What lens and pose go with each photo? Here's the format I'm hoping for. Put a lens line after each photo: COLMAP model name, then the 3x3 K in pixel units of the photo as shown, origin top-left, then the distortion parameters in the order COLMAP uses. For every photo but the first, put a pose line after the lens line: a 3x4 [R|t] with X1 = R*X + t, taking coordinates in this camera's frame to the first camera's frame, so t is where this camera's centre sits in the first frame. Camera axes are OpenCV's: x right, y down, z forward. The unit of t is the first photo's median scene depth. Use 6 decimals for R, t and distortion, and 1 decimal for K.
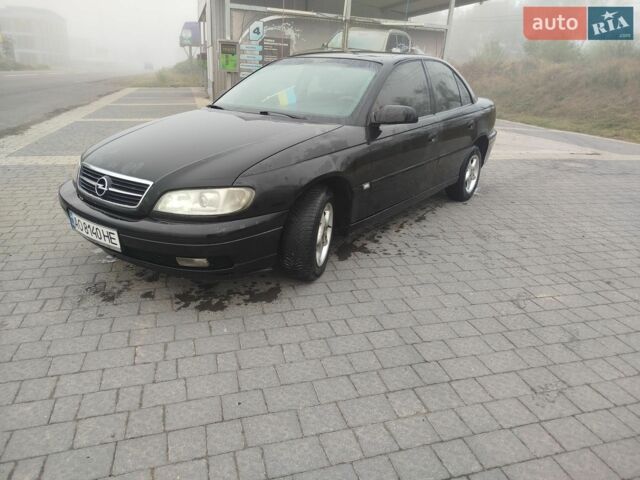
lens RADIAL K [[440.8, 0, 319.1], [0, 440.8, 240.0], [0, 0, 1]] dist [-0.006416, -0.001299]
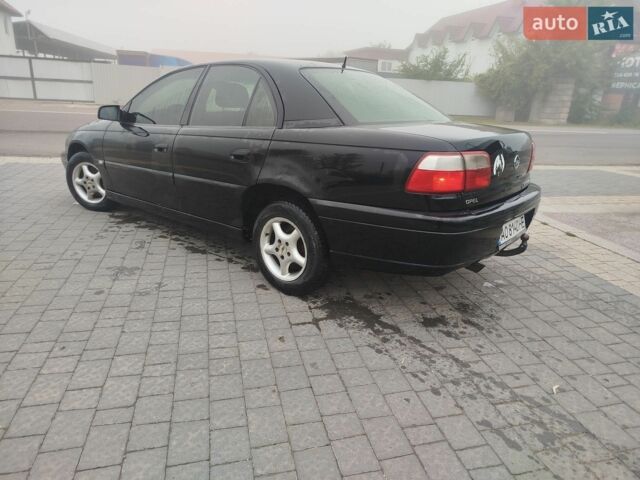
lens RADIAL K [[440.8, 0, 319.6], [0, 440.8, 239.7], [0, 0, 1]] dist [-0.006416, -0.001299]
pose [[-0.029184, 0.266085, -0.963508, 1.118176], [-0.405754, 0.877776, 0.254700, -0.407710], [0.913516, 0.398381, 0.082348, 1.234856]]
